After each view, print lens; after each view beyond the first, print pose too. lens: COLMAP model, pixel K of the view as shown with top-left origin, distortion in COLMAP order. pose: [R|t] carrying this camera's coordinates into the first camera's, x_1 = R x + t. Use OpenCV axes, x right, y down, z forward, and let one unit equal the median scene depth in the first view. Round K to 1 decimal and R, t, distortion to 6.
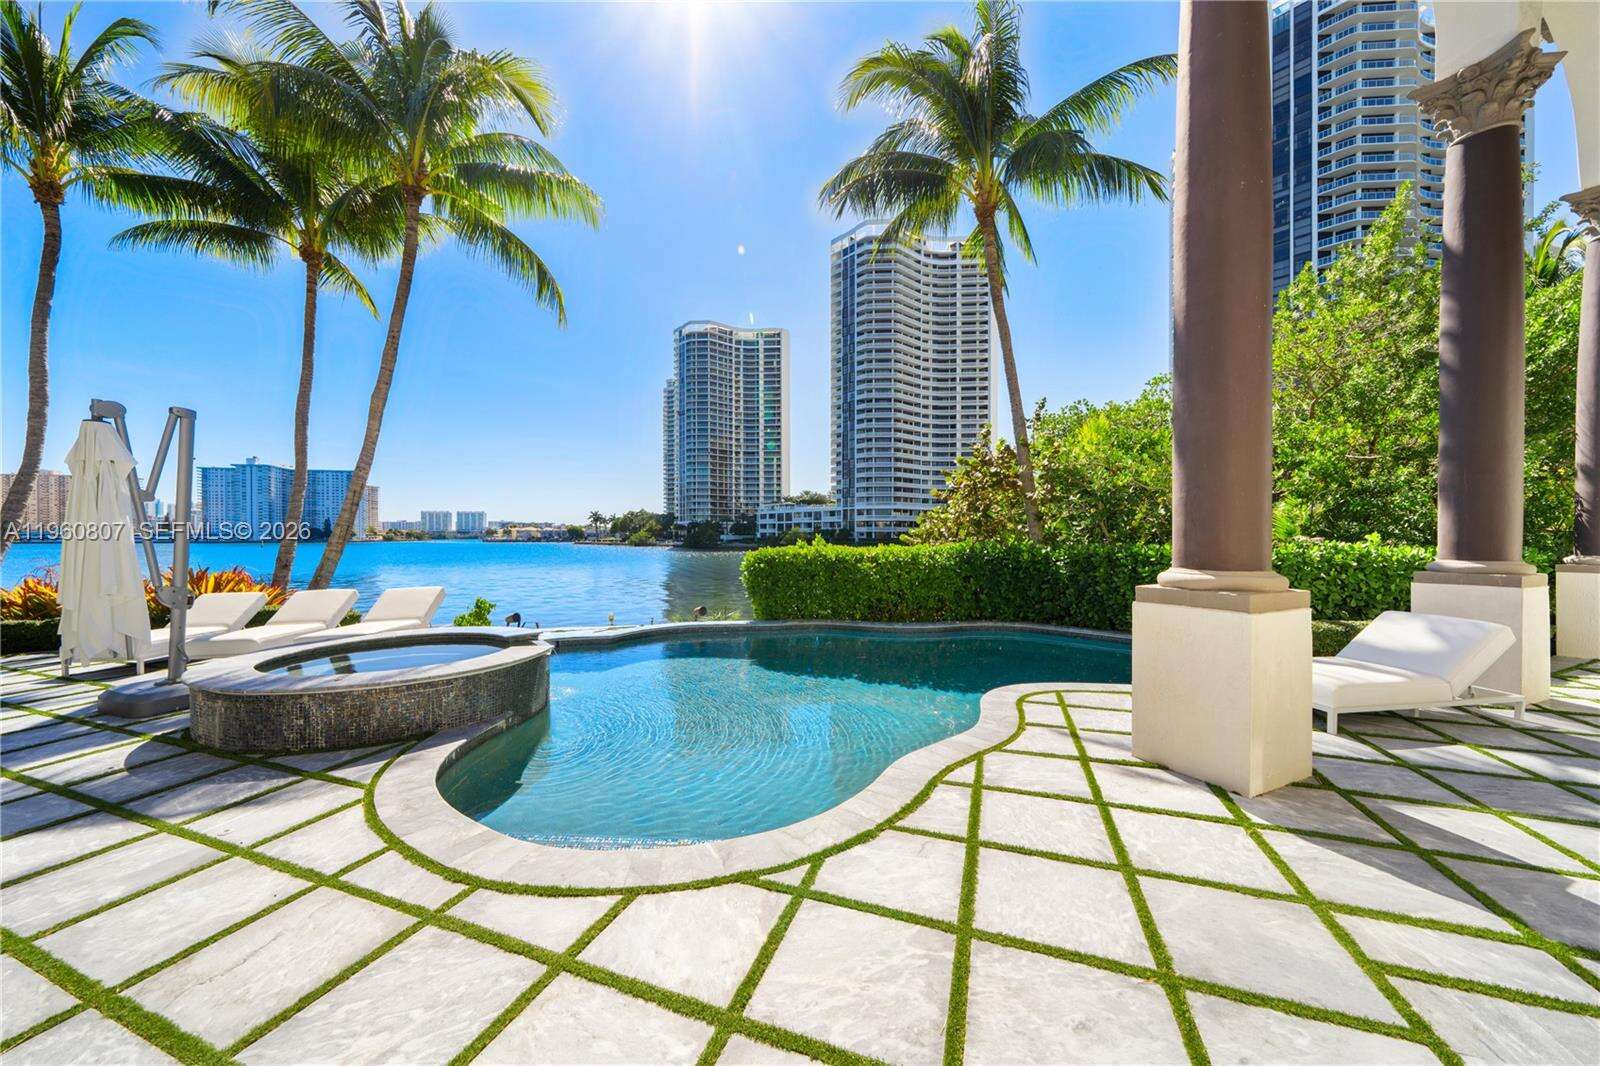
lens RADIAL K [[545.6, 0, 787.9], [0, 545.6, 536.1], [0, 0, 1]] dist [0.000028, 0.000007]
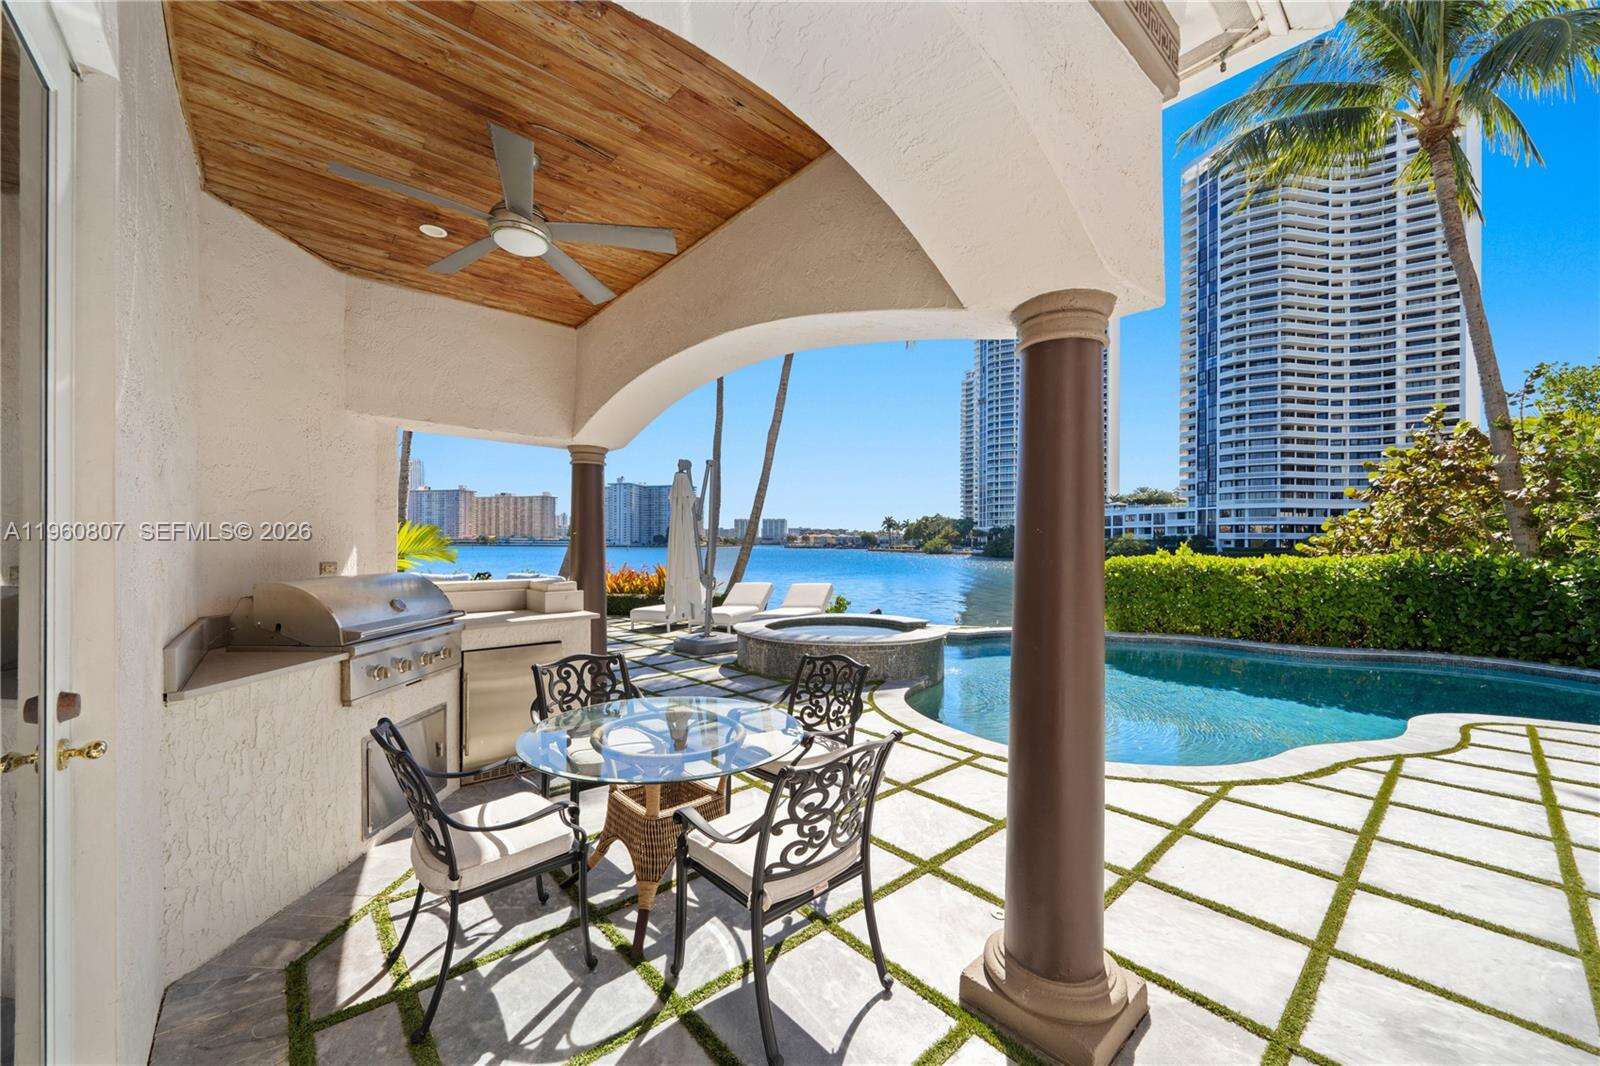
lens RADIAL K [[598.9, 0, 798.2], [0, 598.9, 541.4], [0, 0, 1]] dist [-0.001584, -0.000130]
pose [[0.884100, 0.004064, -0.467281, -0.044090], [-0.005453, 0.999984, -0.001622, -0.000689], [0.467267, 0.003982, 0.884107, -0.182331]]
